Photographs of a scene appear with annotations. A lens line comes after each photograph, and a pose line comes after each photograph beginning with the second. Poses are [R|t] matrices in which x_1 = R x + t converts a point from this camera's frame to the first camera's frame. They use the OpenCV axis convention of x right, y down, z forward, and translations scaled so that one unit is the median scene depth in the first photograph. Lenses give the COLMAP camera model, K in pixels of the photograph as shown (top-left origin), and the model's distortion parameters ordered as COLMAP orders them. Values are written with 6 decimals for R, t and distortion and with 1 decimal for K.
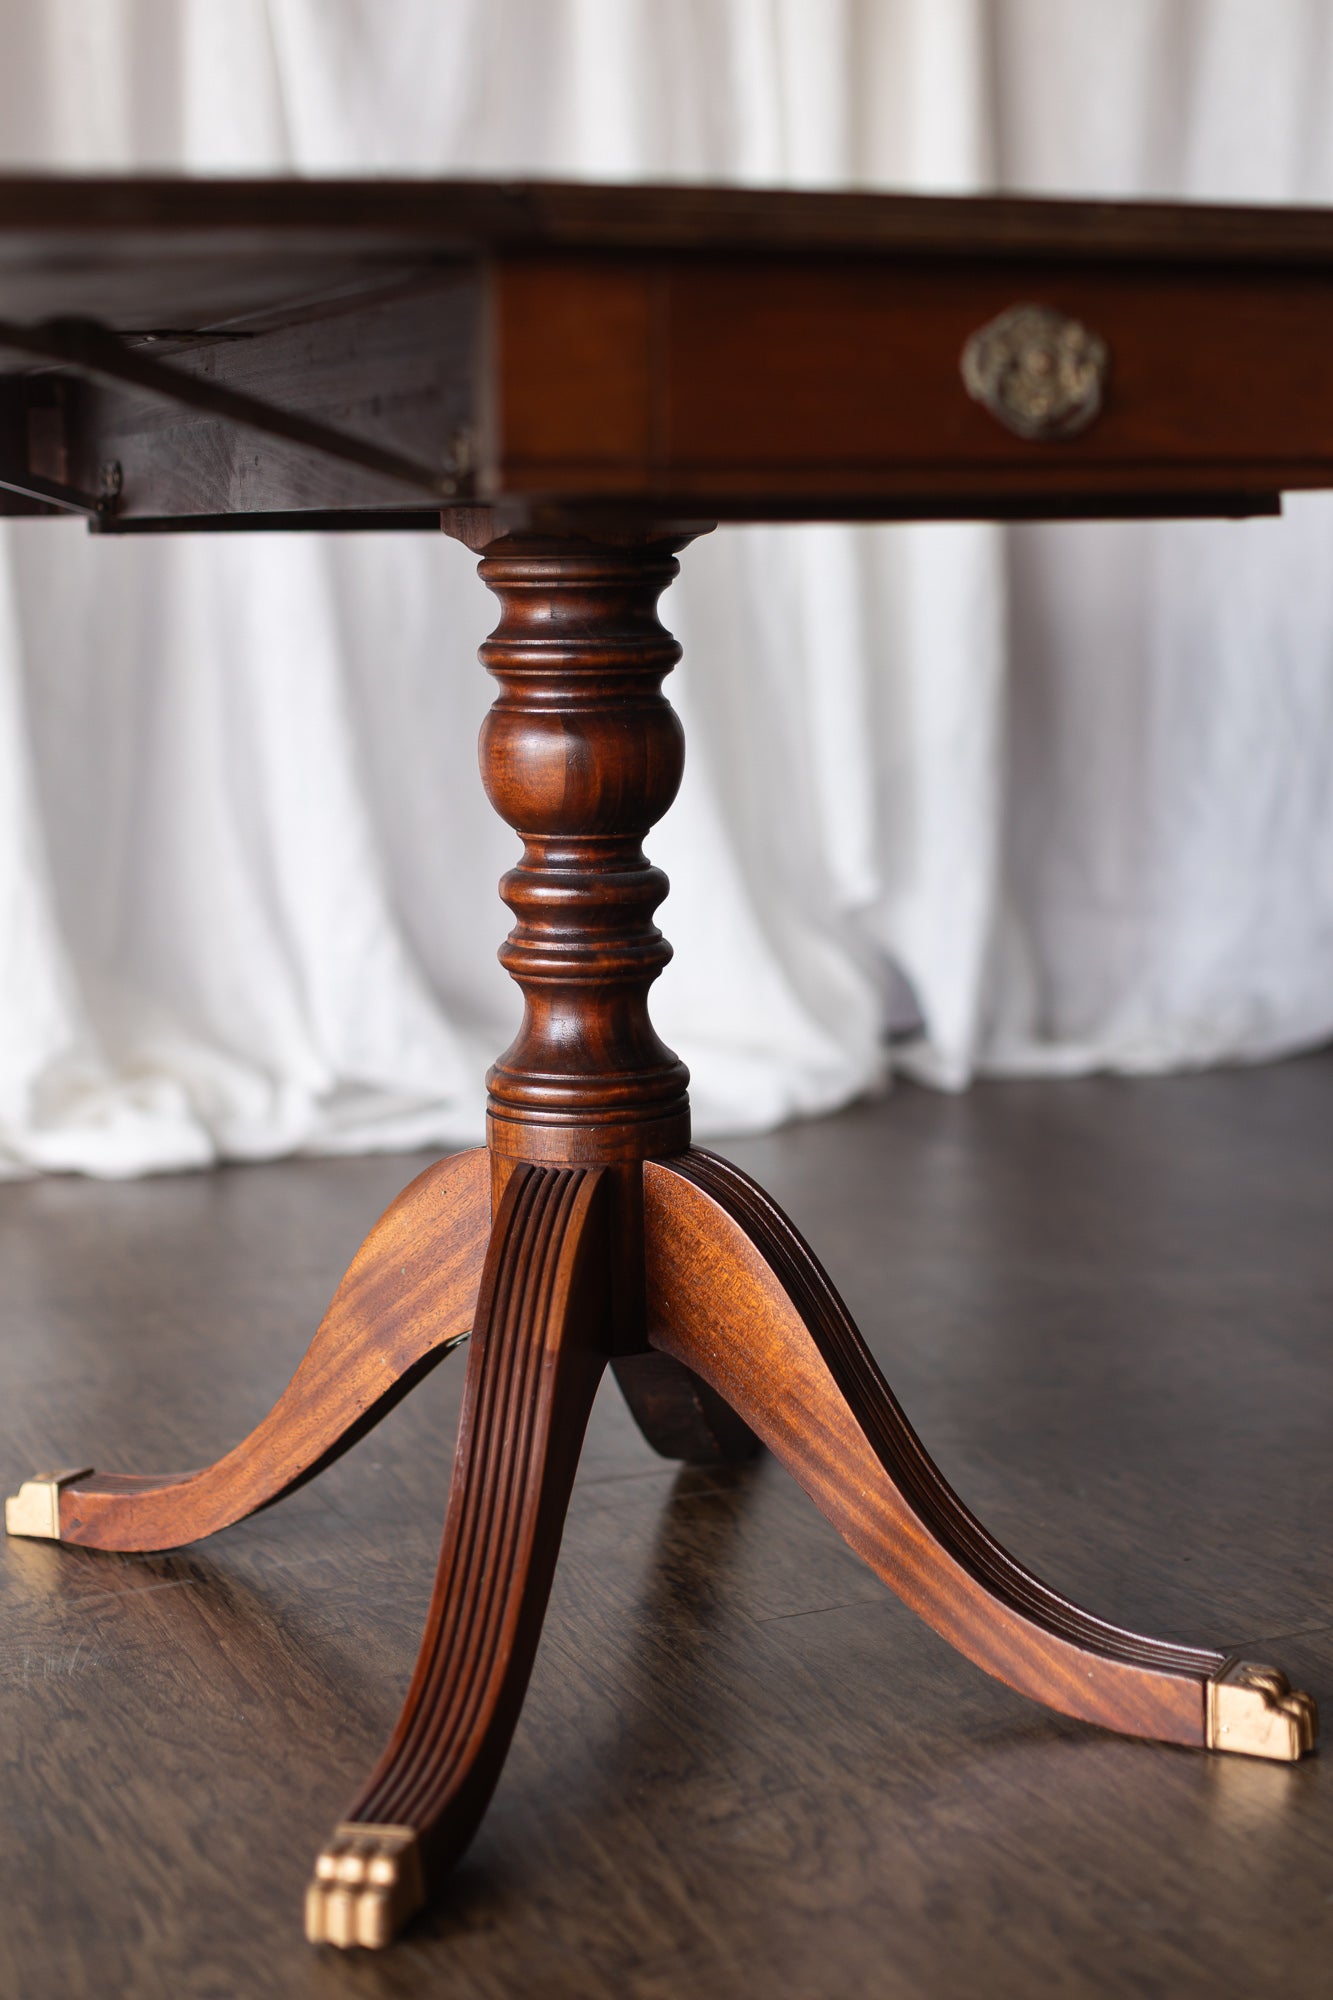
lens RADIAL K [[3072.1, 0, 697.8], [0, 3072.1, 955.8], [0, 0, 1]] dist [0.015718, -0.063979]
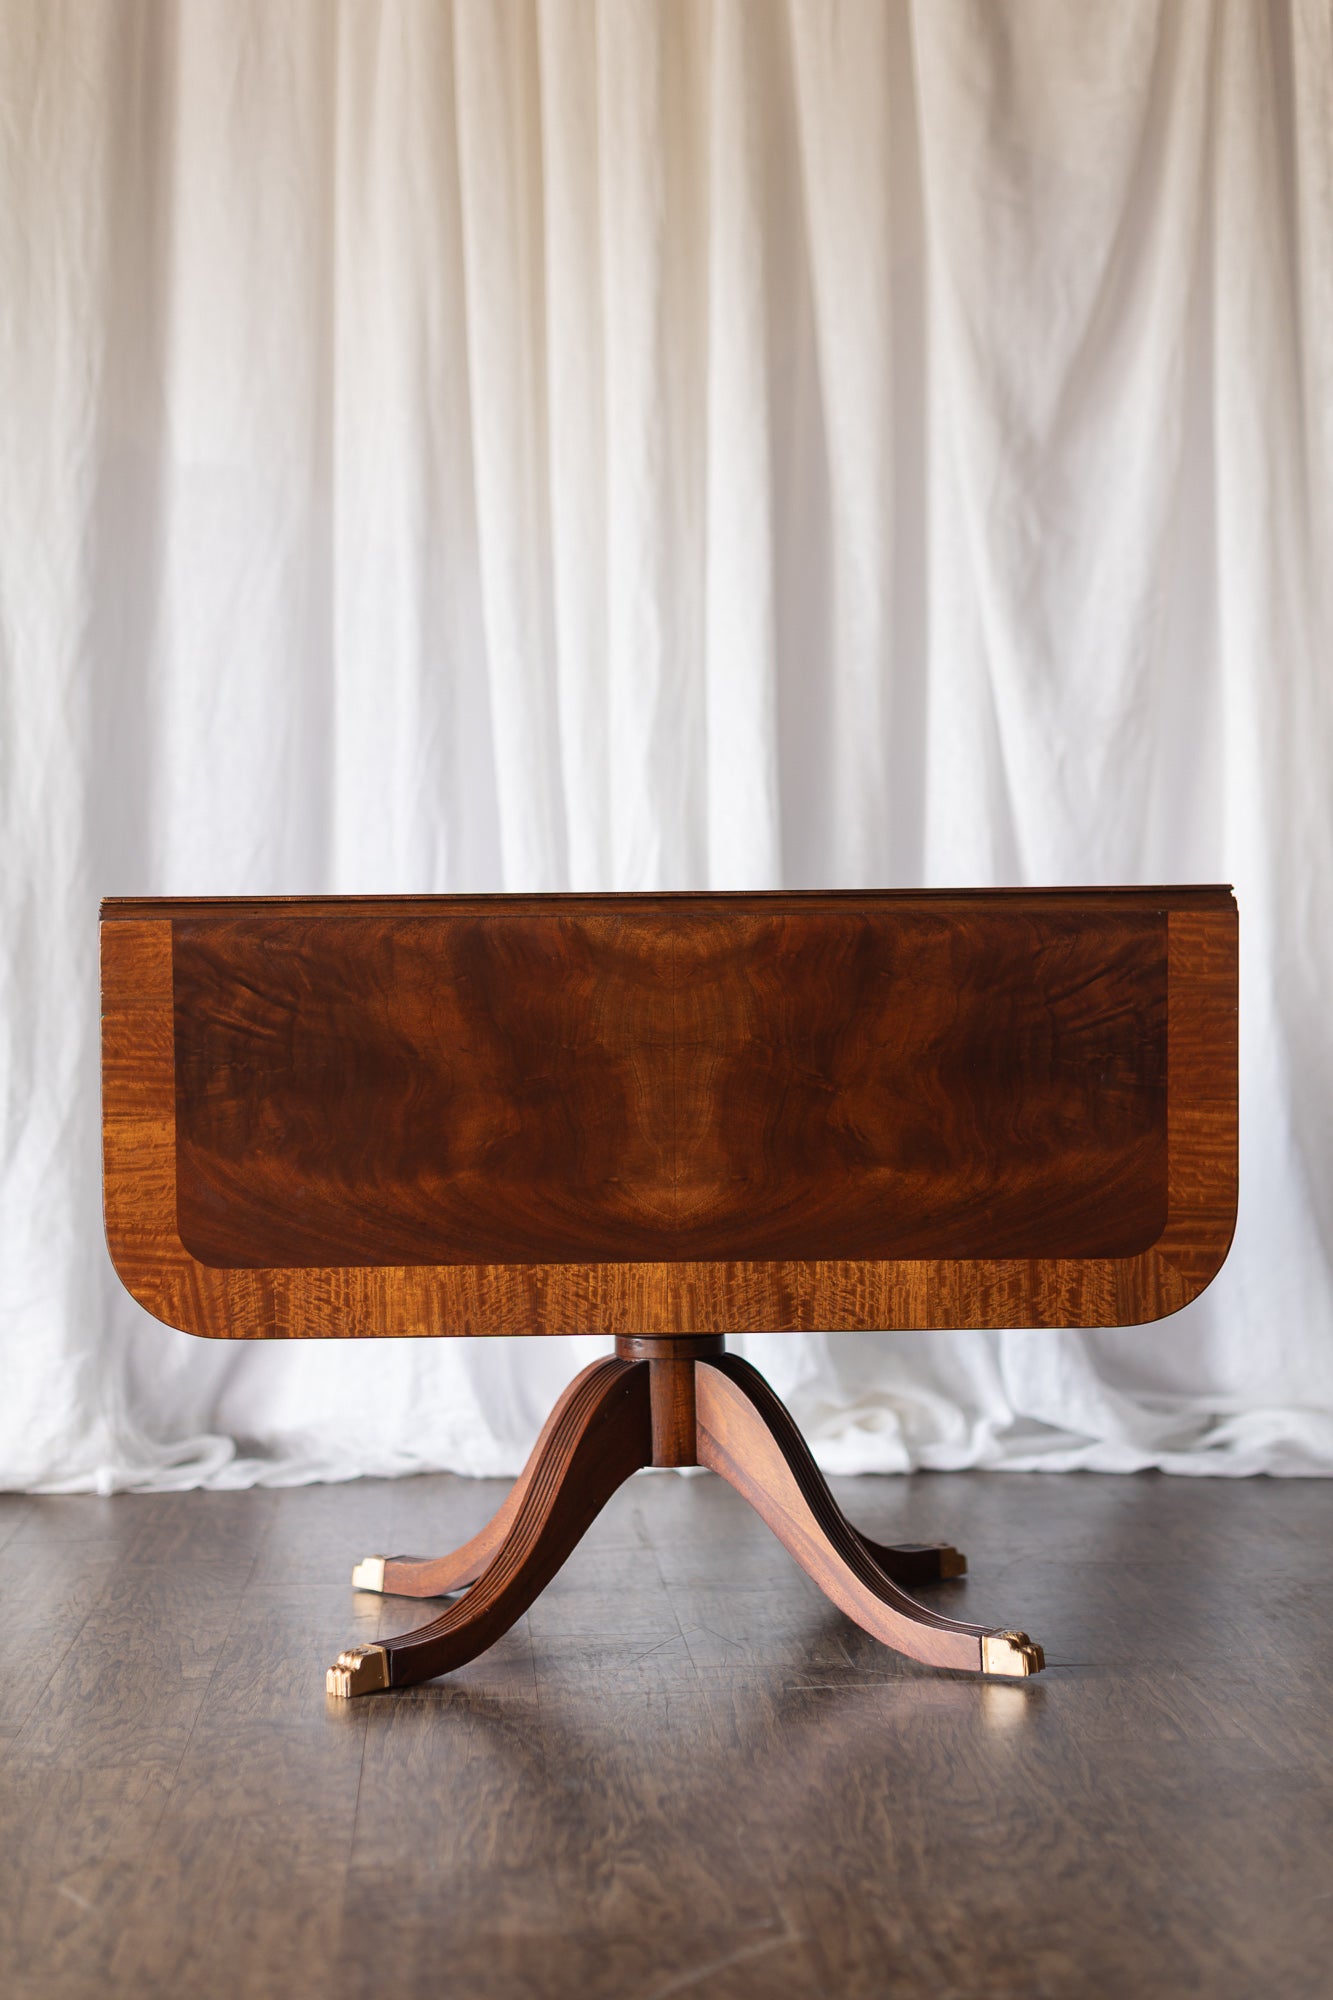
lens RADIAL K [[2897.6, 0, 666.5], [0, 2897.6, 1000.0], [0, 0, 1]] dist [0.020512, -0.004614]
pose [[0.935547, 0.005746, -0.353155, 0.346748], [-0.052678, 0.990955, -0.123426, 0.044922], [0.349251, 0.134074, 0.927387, -0.456805]]
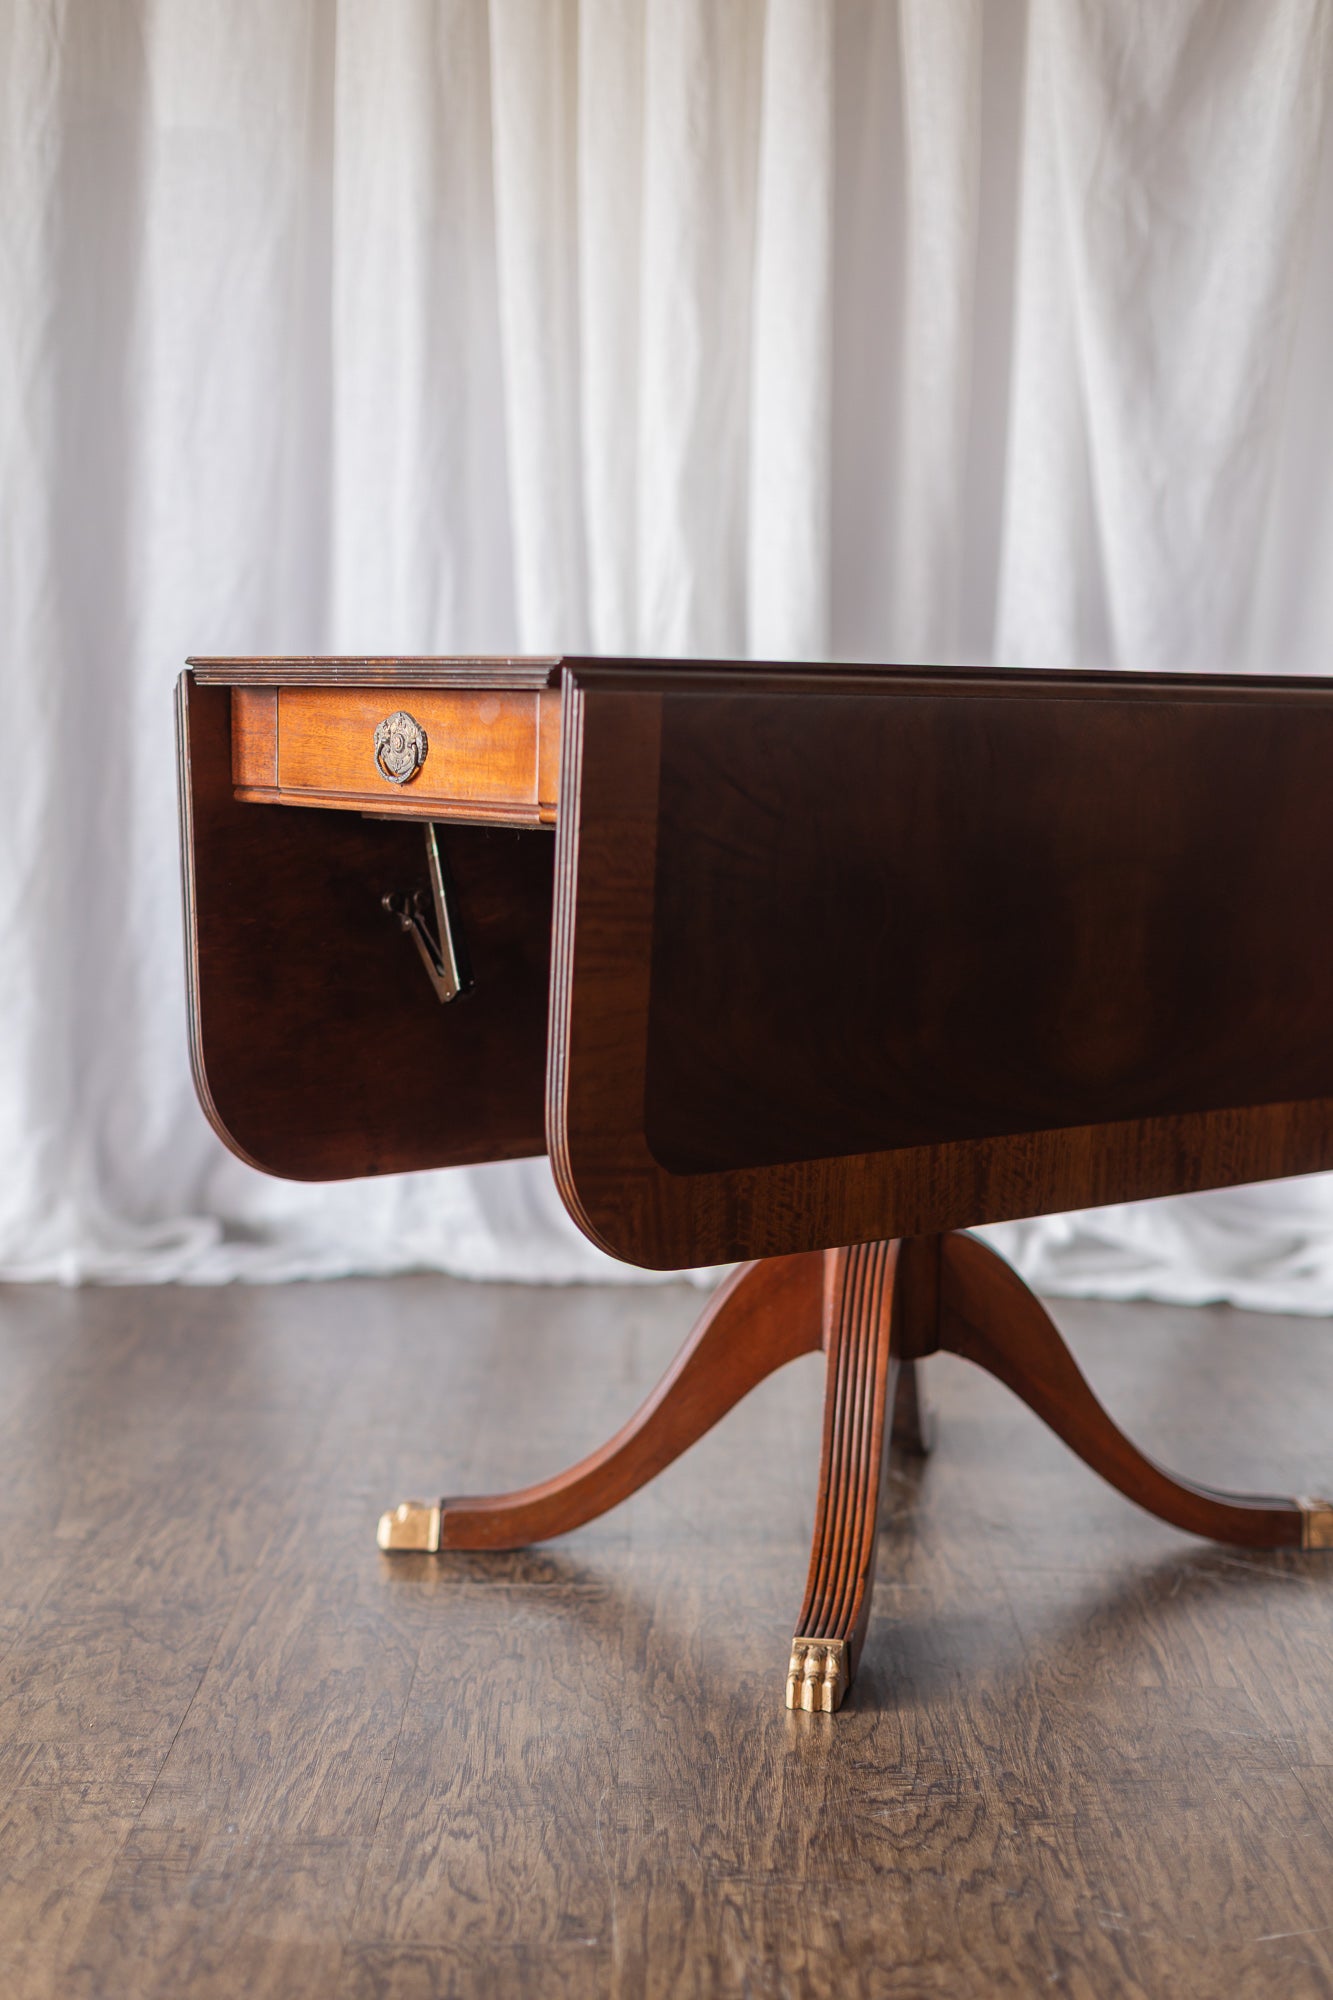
lens RADIAL K [[2912.5, 0, 646.2], [0, 2912.5, 1058.5], [0, 0, 1]] dist [0.045702, -0.050041]
pose [[0.904801, 0.081507, -0.417962, 0.379386], [-0.086459, 0.996230, 0.007109, -0.040824], [0.416966, 0.029704, 0.908437, -0.197496]]
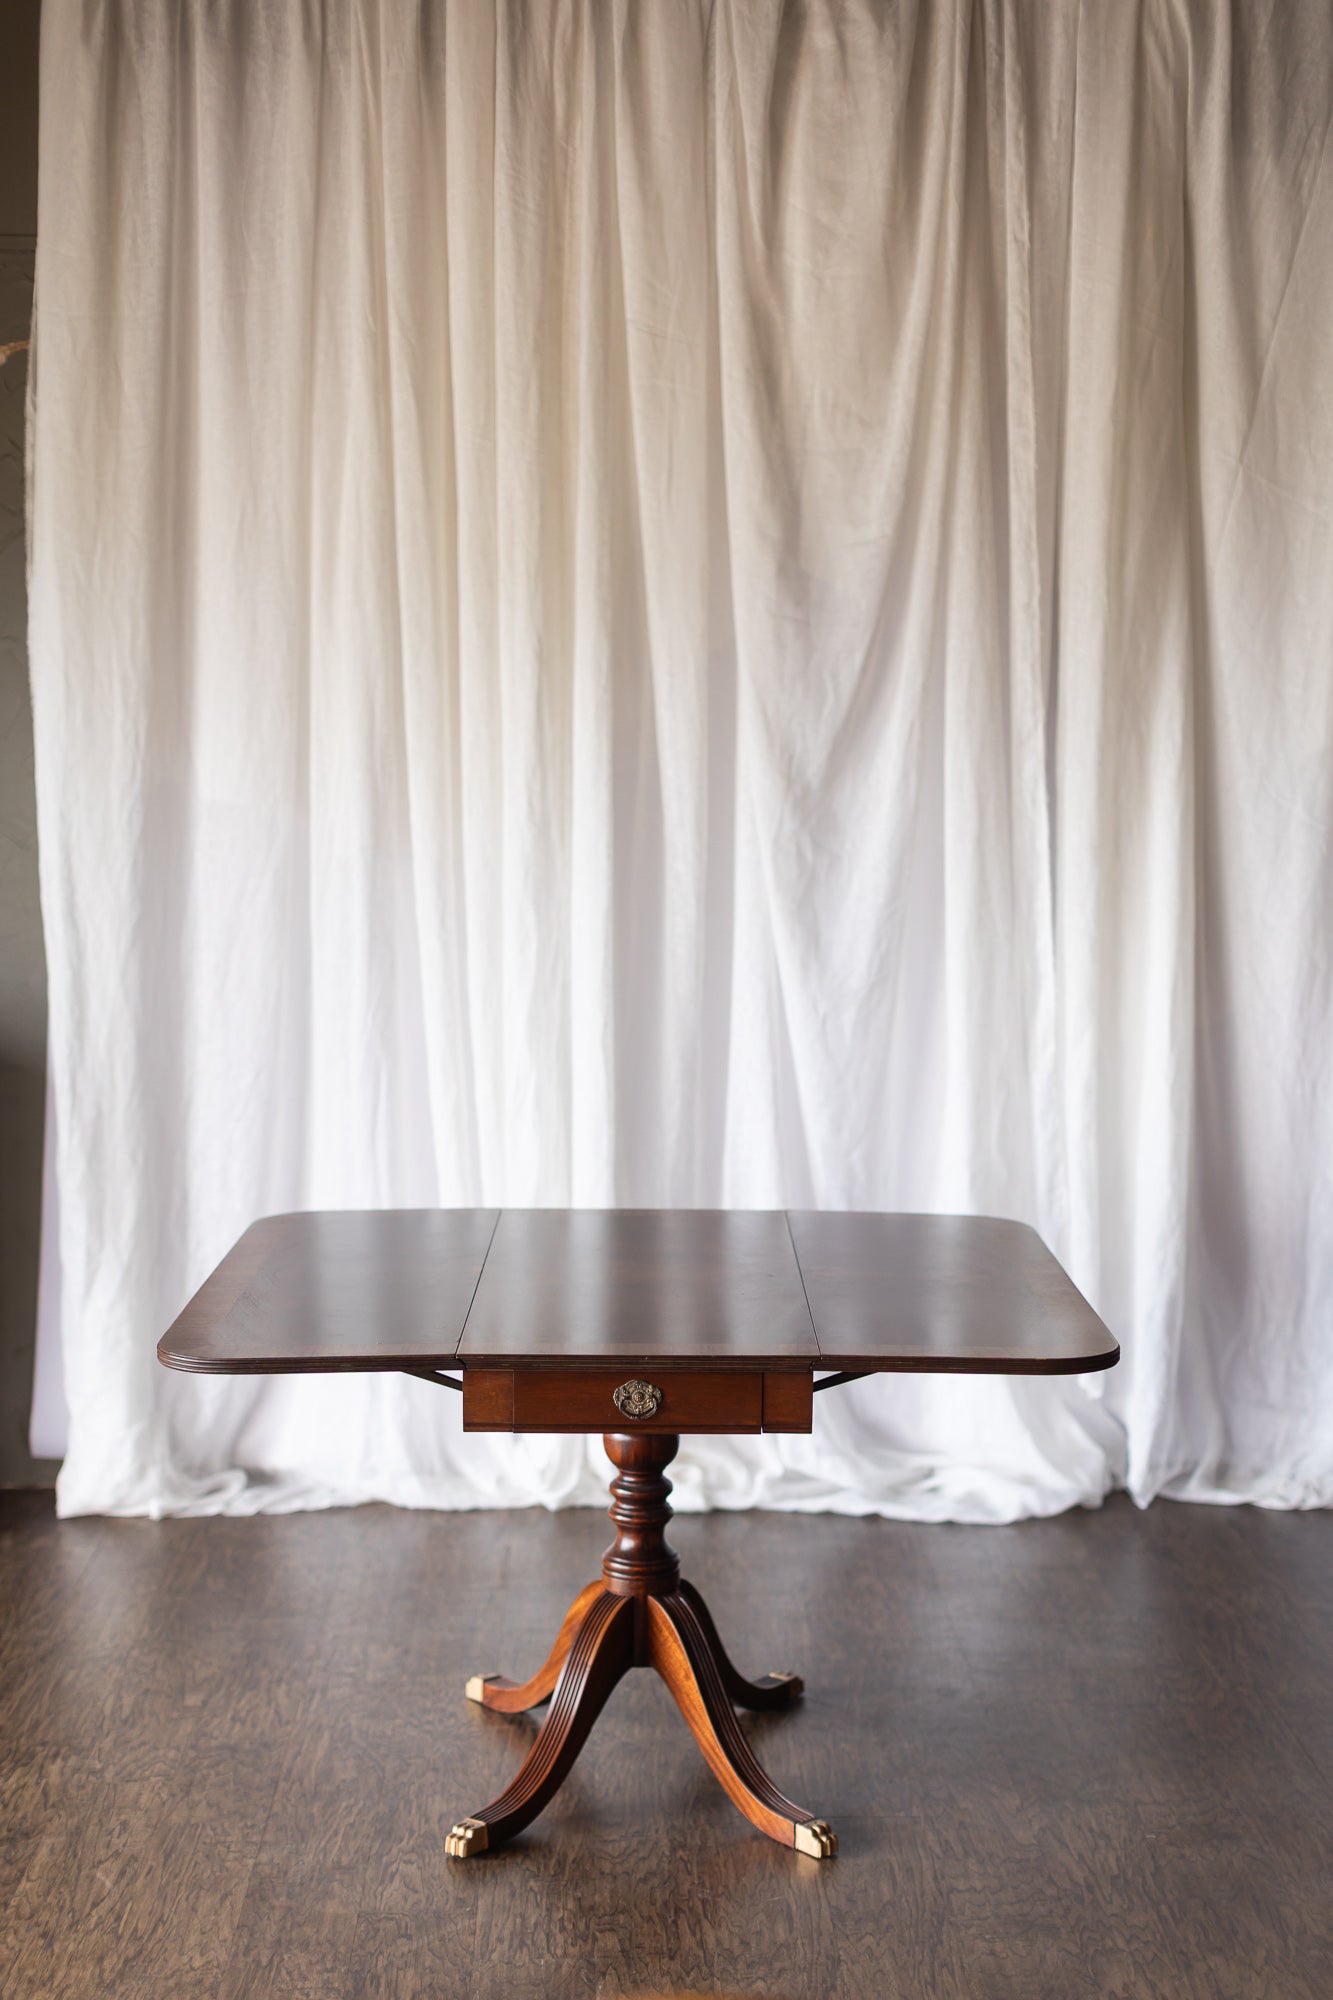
lens RADIAL K [[2912.5, 0, 646.2], [0, 2912.5, 1058.5], [0, 0, 1]] dist [0.045702, -0.050041]
pose [[0.916063, 0.062874, -0.396076, 0.948021], [-0.067836, 0.997695, 0.001481, -0.399059], [0.395256, 0.025511, 0.918216, -1.323179]]
